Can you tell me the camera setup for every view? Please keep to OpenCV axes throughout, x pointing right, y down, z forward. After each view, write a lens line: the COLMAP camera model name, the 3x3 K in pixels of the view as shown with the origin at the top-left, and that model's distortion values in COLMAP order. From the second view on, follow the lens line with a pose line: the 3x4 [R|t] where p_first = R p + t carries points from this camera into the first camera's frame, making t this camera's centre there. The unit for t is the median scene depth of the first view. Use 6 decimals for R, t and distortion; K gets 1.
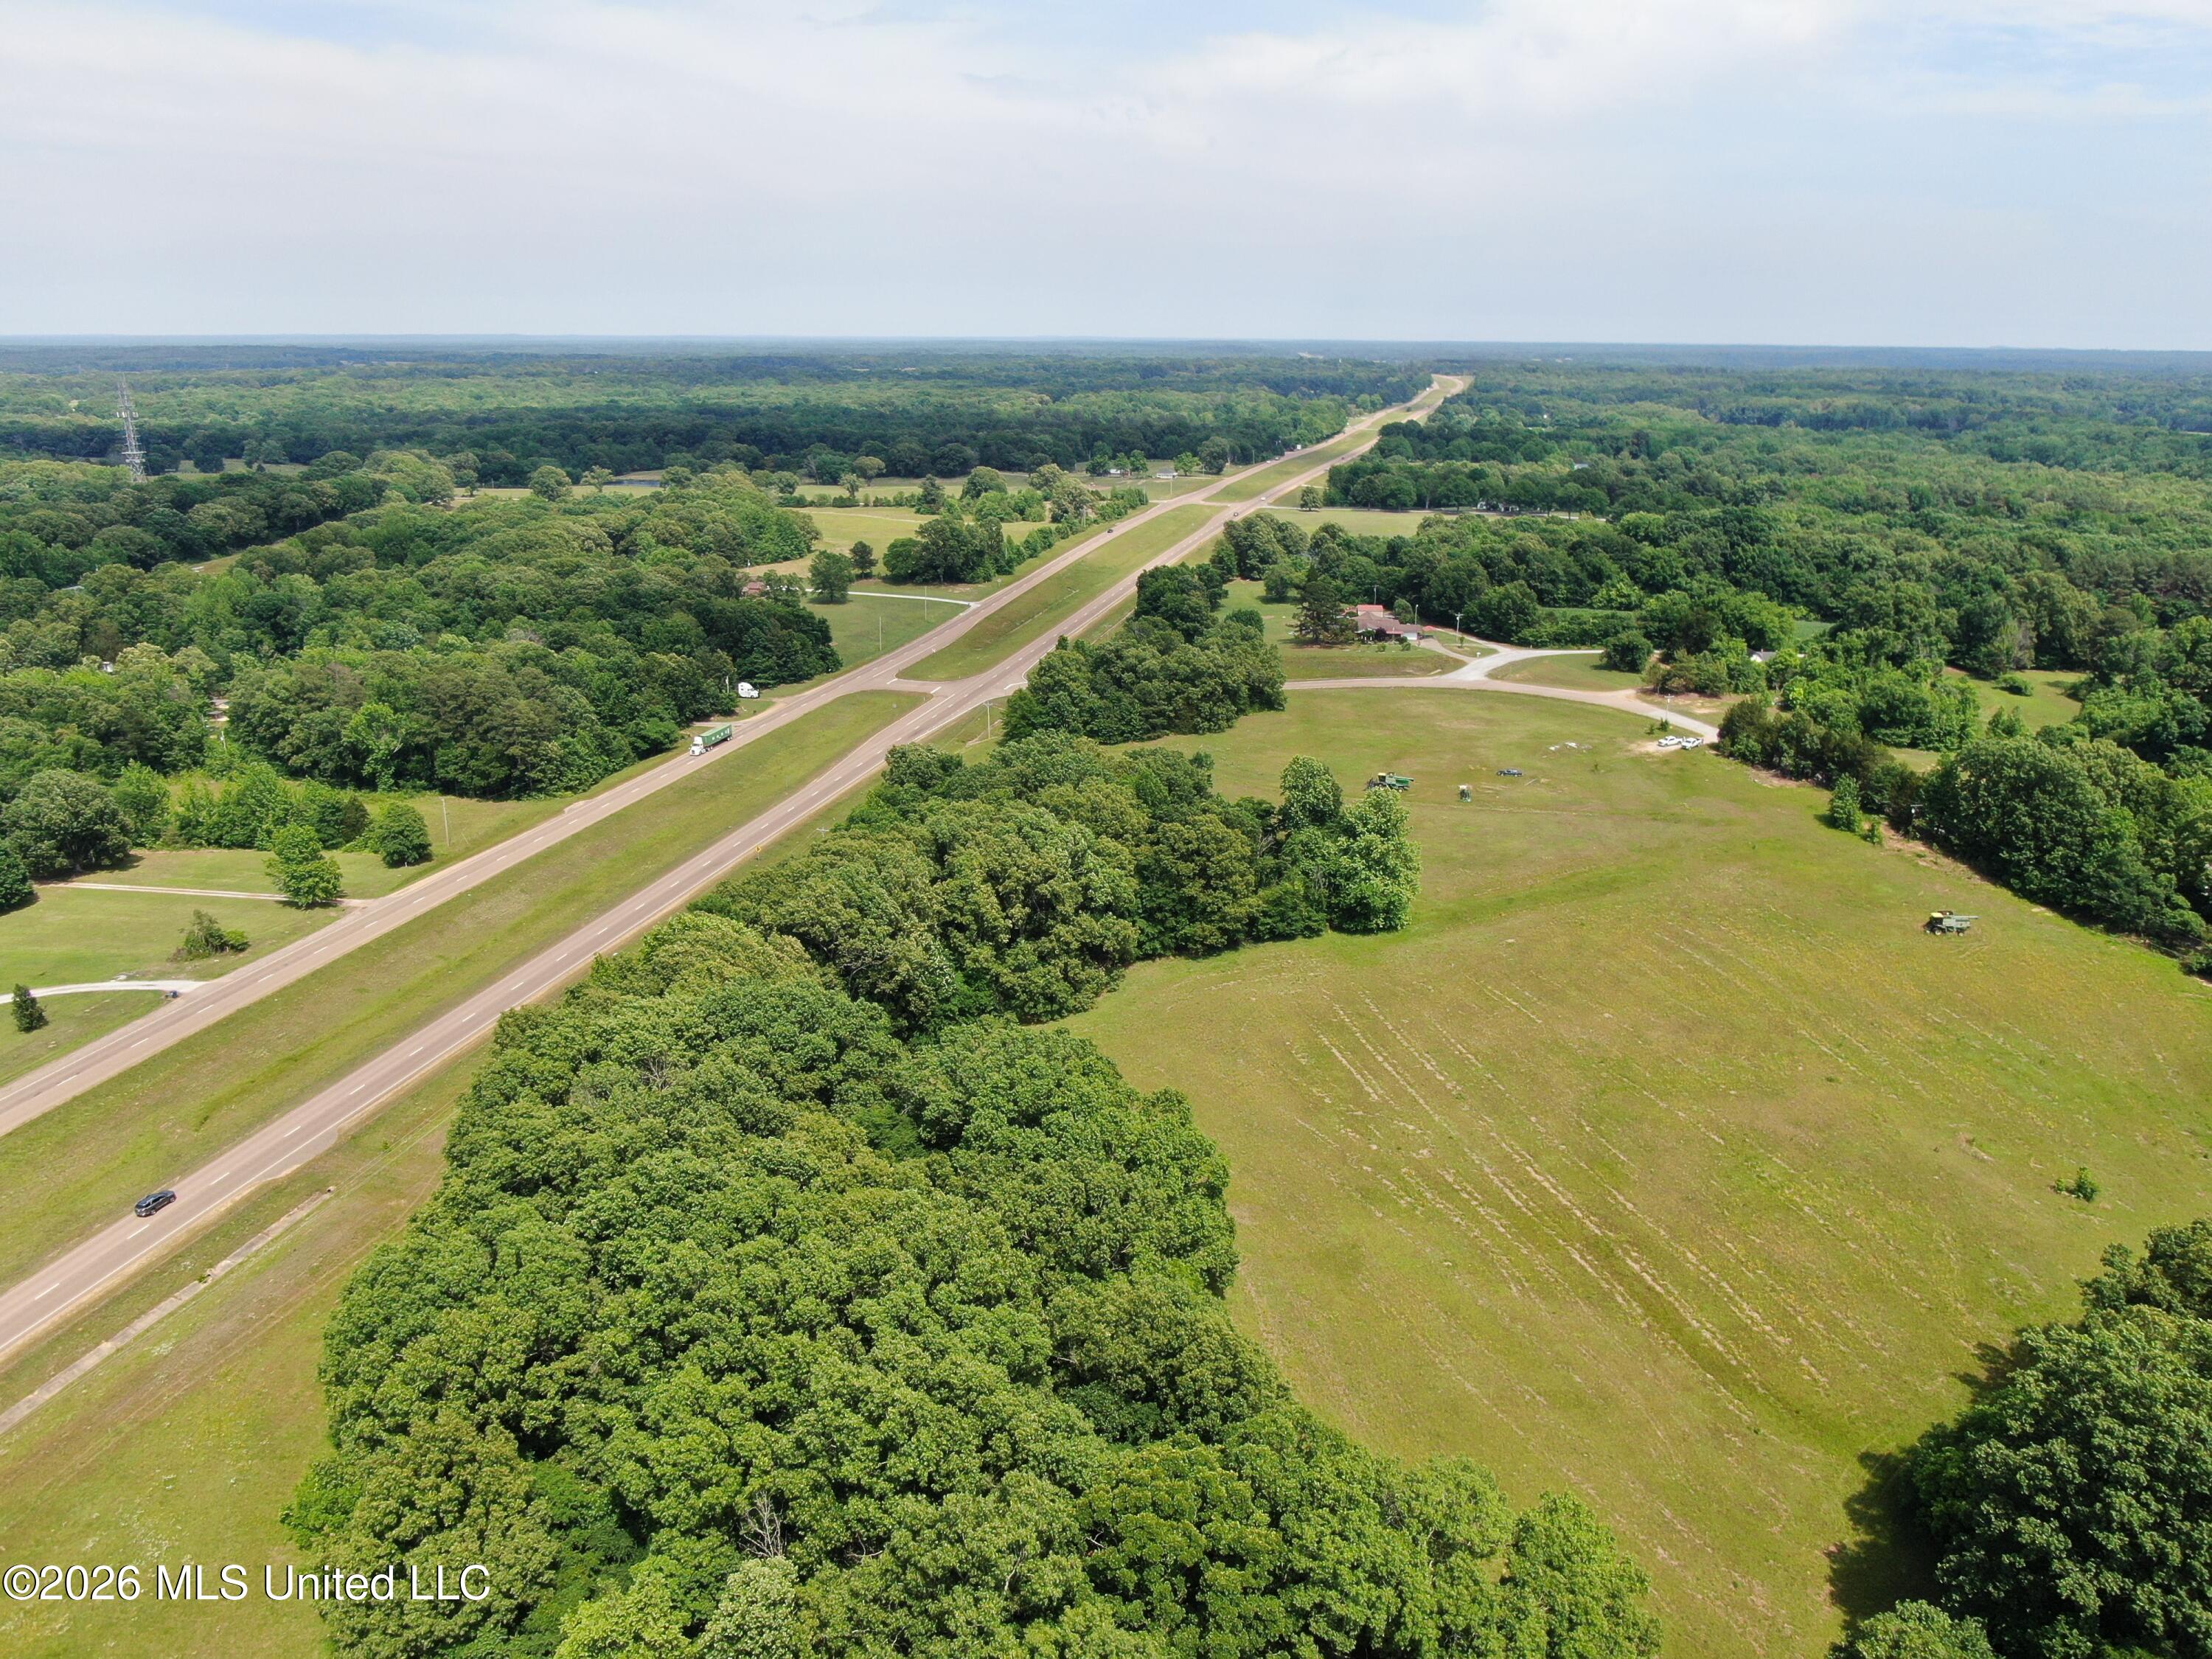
lens RADIAL K [[1599.9, 0, 1106.4], [0, 1599.9, 832.3], [0, 0, 1]] dist [-0.022975, 0.011141]
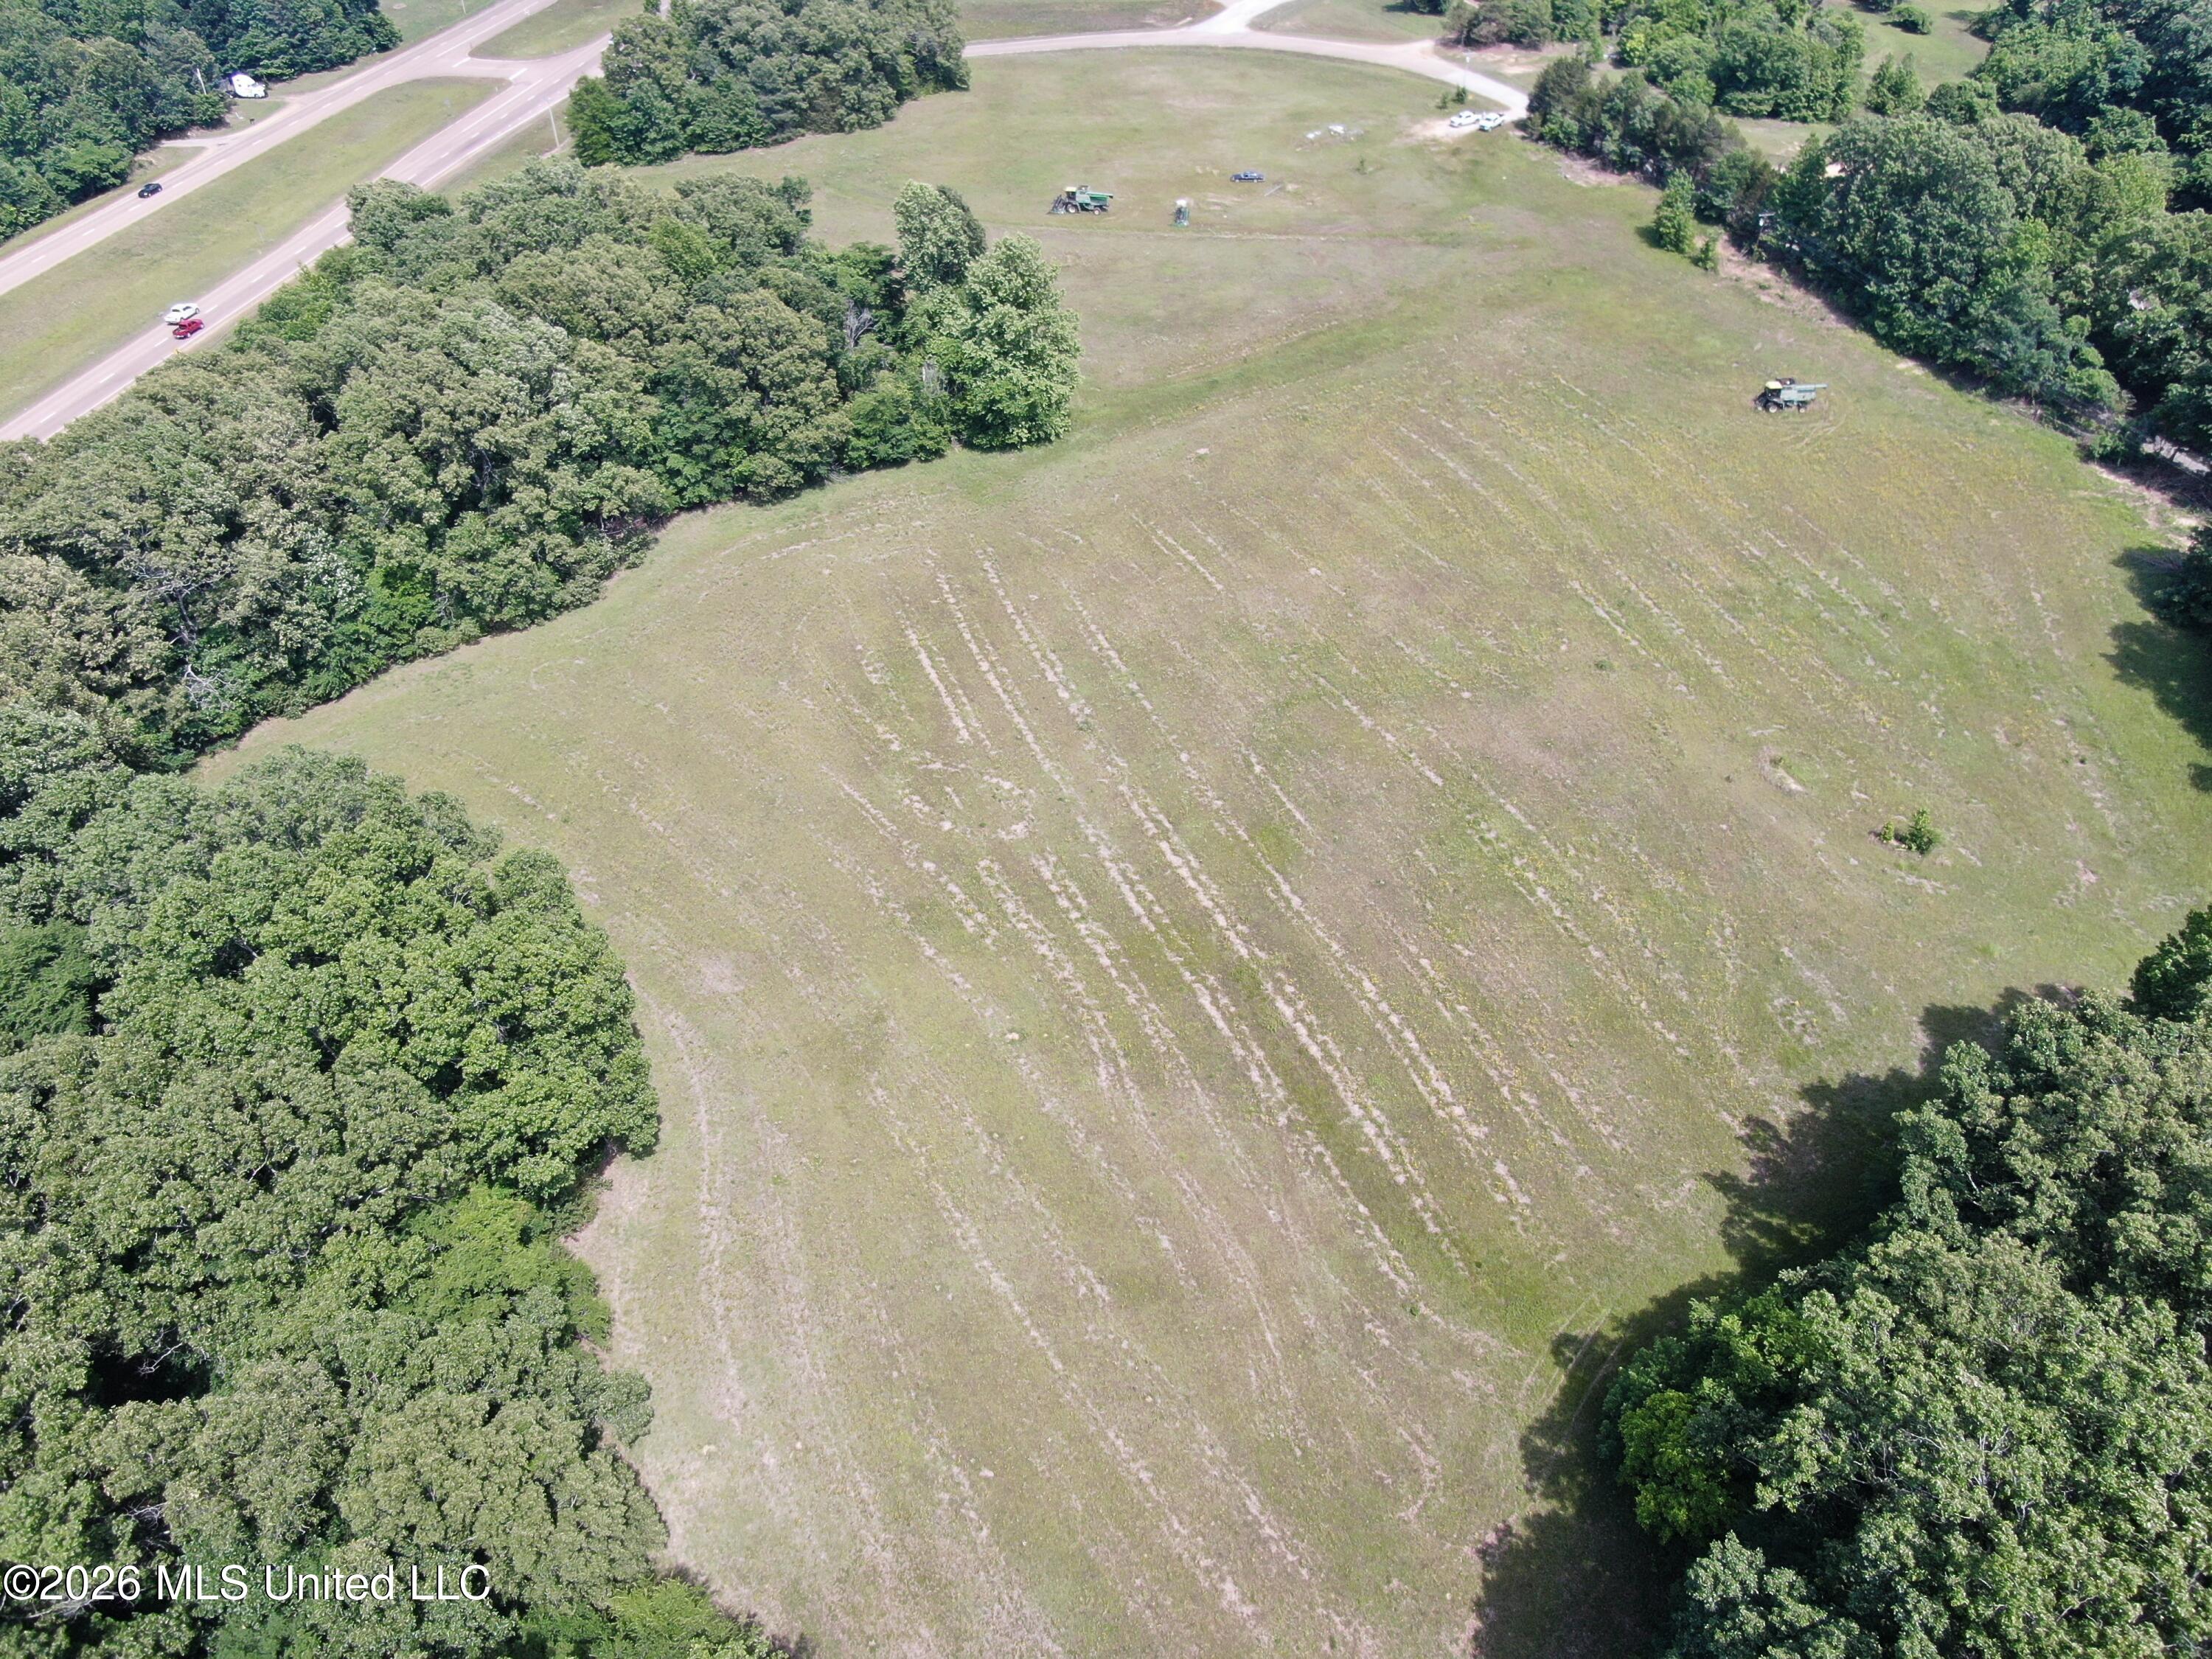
lens RADIAL K [[1599.9, 0, 1107.1], [0, 1599.9, 841.3], [0, 0, 1]] dist [-0.022975, 0.011141]
pose [[0.994352, -0.074074, 0.076009, 0.138103], [0.040220, 0.925740, 0.376016, -0.042006], [-0.098218, -0.370835, 0.923490, 0.261198]]
